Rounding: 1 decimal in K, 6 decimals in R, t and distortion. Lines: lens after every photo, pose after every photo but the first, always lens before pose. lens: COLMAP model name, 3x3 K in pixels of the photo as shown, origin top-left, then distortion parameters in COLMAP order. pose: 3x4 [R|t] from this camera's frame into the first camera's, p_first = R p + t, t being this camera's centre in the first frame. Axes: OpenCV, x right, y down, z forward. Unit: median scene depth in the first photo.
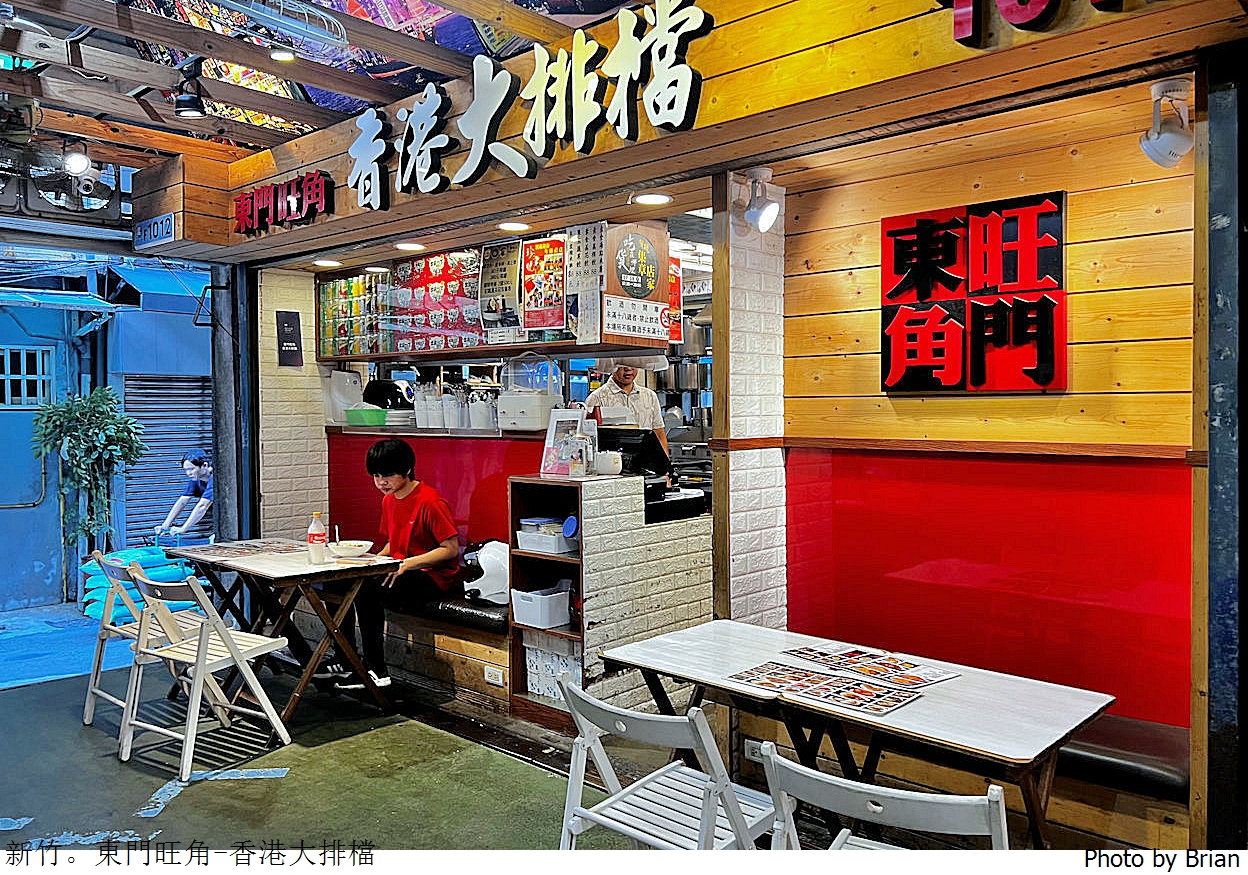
lens RADIAL K [[939.6, 0, 627.0], [0, 939.6, 412.1], [0, 0, 1]] dist [0.046977, -0.048619]
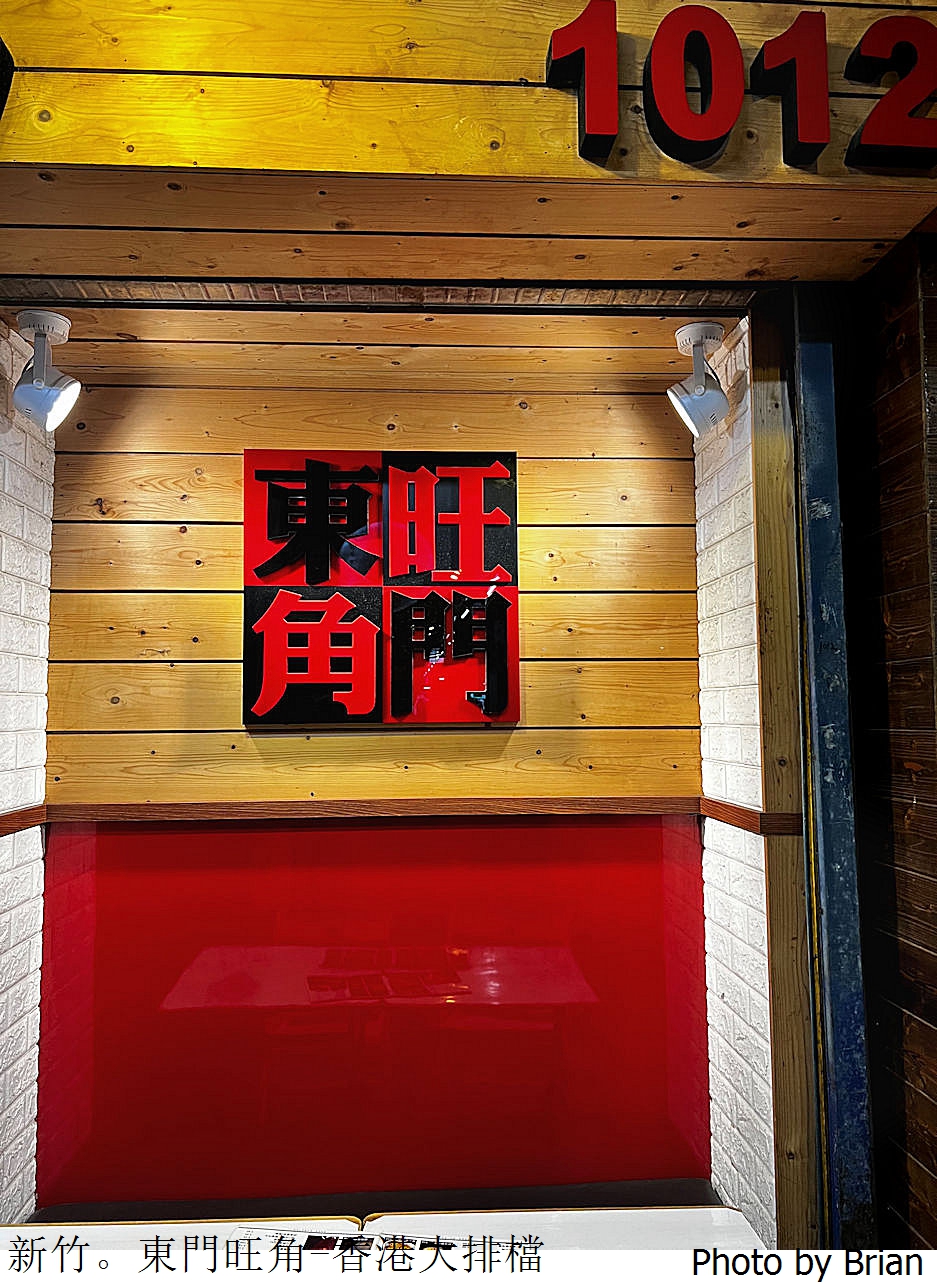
lens RADIAL K [[949.9, 0, 465.6], [0, 949.9, 637.7], [0, 0, 1]] dist [0.094793, -0.116361]
pose [[0.696609, 0.056570, 0.715217, -0.086372], [0.007087, 0.996295, -0.085704, -0.025667], [-0.717416, 0.064771, 0.693627, 0.501362]]
